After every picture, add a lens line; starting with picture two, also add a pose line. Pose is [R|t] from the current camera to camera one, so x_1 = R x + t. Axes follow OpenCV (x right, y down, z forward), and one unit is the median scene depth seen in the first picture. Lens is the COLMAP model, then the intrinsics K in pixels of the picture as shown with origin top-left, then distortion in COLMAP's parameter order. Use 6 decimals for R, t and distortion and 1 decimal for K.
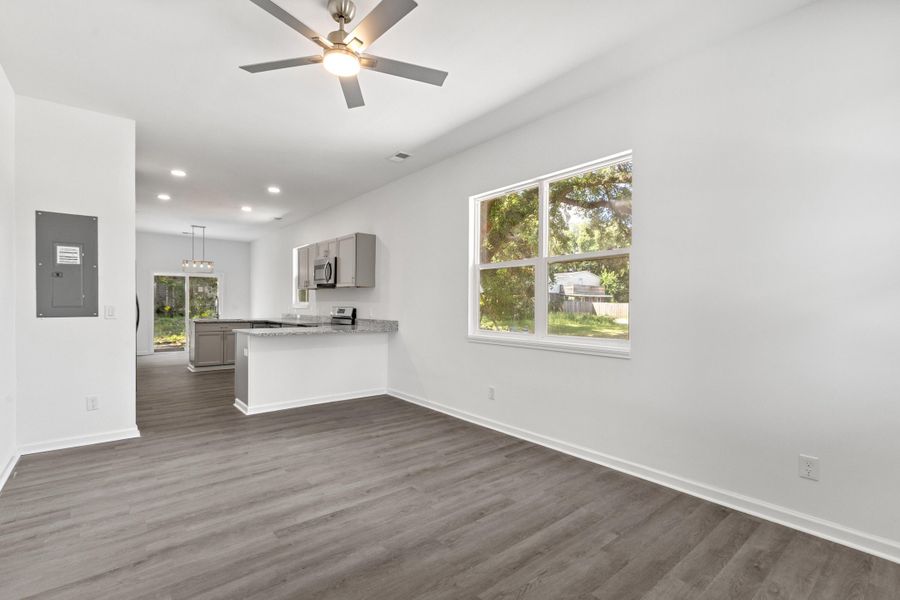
lens RADIAL K [[408.7, 0, 456.2], [0, 408.7, 303.9], [0, 0, 1]] dist [-0.000596, -0.000736]
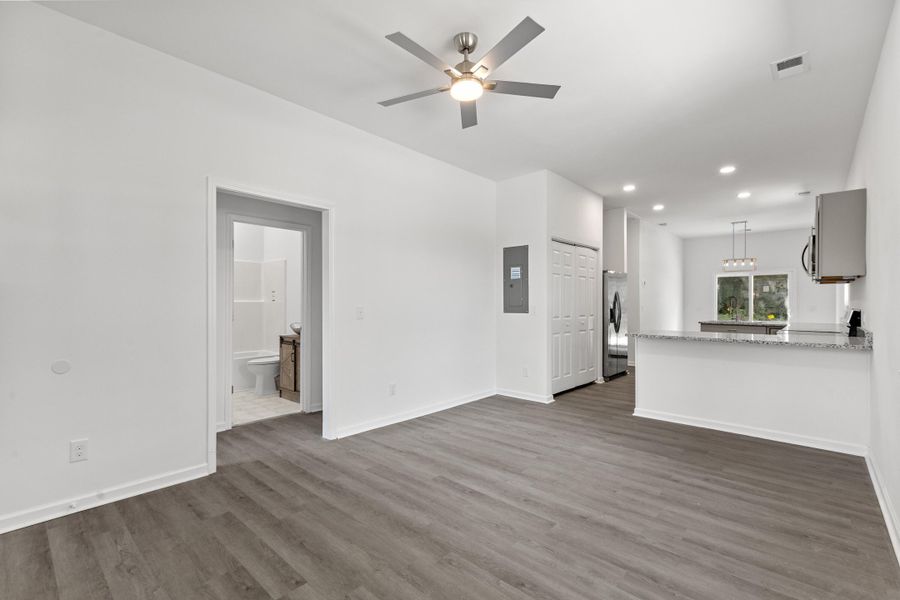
lens RADIAL K [[408.7, 0, 441.2], [0, 408.7, 297.4], [0, 0, 1]] dist [-0.000596, -0.000736]
pose [[0.116298, -0.021907, -0.992973, 0.594567], [0.000578, 0.999758, -0.021989, 0.008800], [0.993214, 0.001983, 0.116283, 0.579788]]
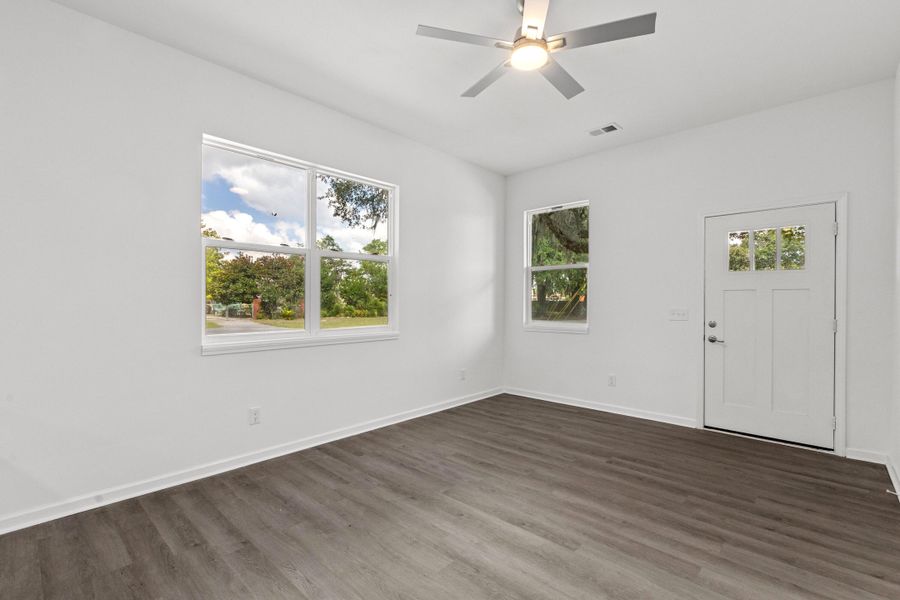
lens RADIAL K [[408.7, 0, 443.1], [0, 408.7, 298.3], [0, 0, 1]] dist [-0.000596, -0.000736]
pose [[-0.106070, -0.003218, 0.994353, -0.895540], [-0.003502, 0.999990, 0.002863, -0.001793], [-0.994353, -0.003178, -0.106080, 0.944895]]
